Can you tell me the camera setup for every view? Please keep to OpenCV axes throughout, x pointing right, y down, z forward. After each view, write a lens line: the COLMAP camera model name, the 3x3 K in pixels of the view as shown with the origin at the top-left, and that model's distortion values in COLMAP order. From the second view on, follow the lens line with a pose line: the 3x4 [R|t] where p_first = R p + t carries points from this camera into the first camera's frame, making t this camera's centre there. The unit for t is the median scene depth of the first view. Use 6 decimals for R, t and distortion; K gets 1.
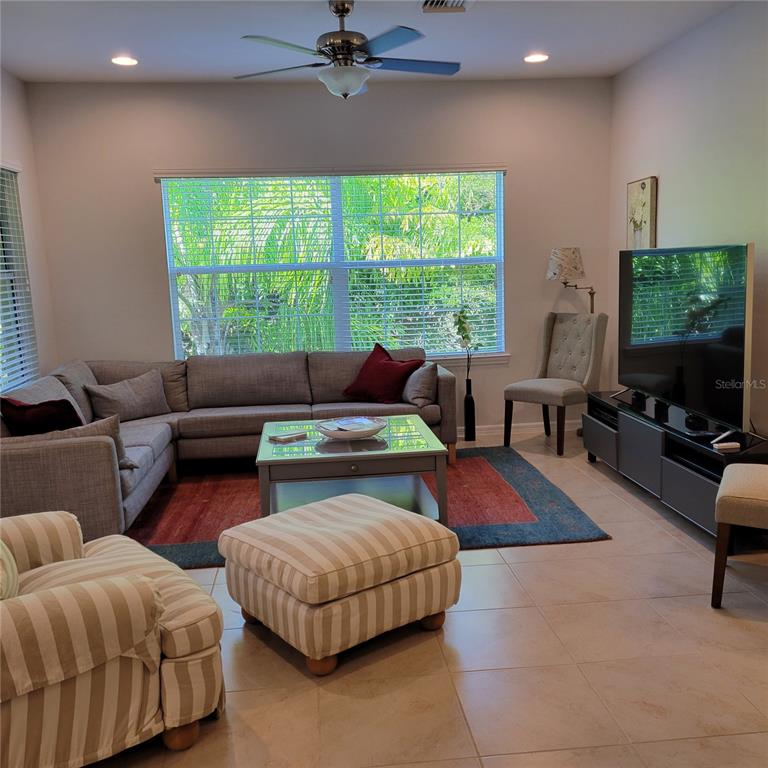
lens RADIAL K [[774.0, 0, 384.0], [0, 774.0, 384.0], [0, 0, 1]] dist [0.053697, -0.015077]
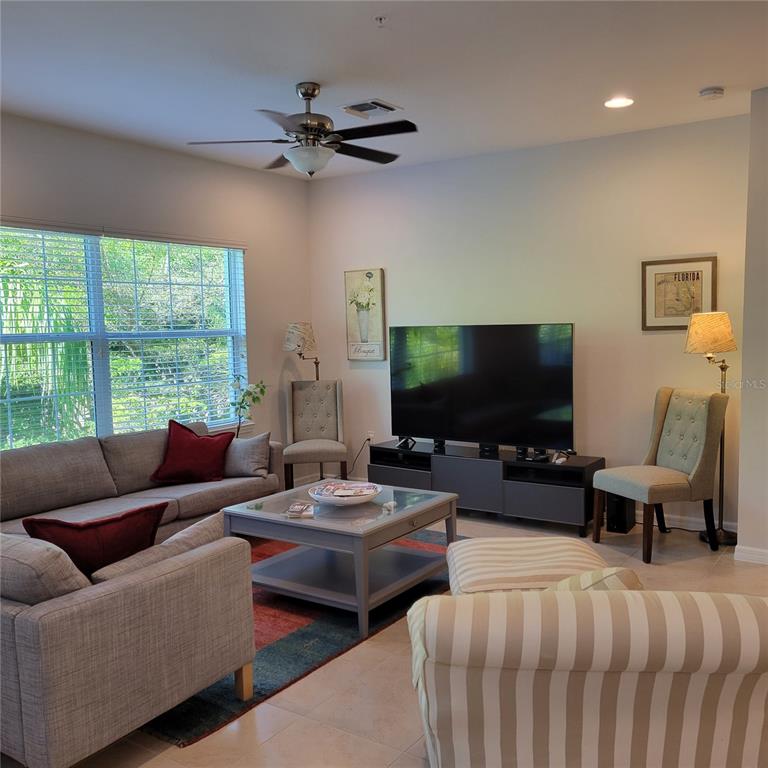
lens RADIAL K [[774.0, 0, 384.0], [0, 774.0, 384.0], [0, 0, 1]] dist [0.053697, -0.015077]
pose [[0.631876, -0.039054, 0.774085, -0.577517], [0.116497, 0.992169, -0.045038, -0.024535], [-0.766264, 0.118637, 0.631478, 0.221198]]
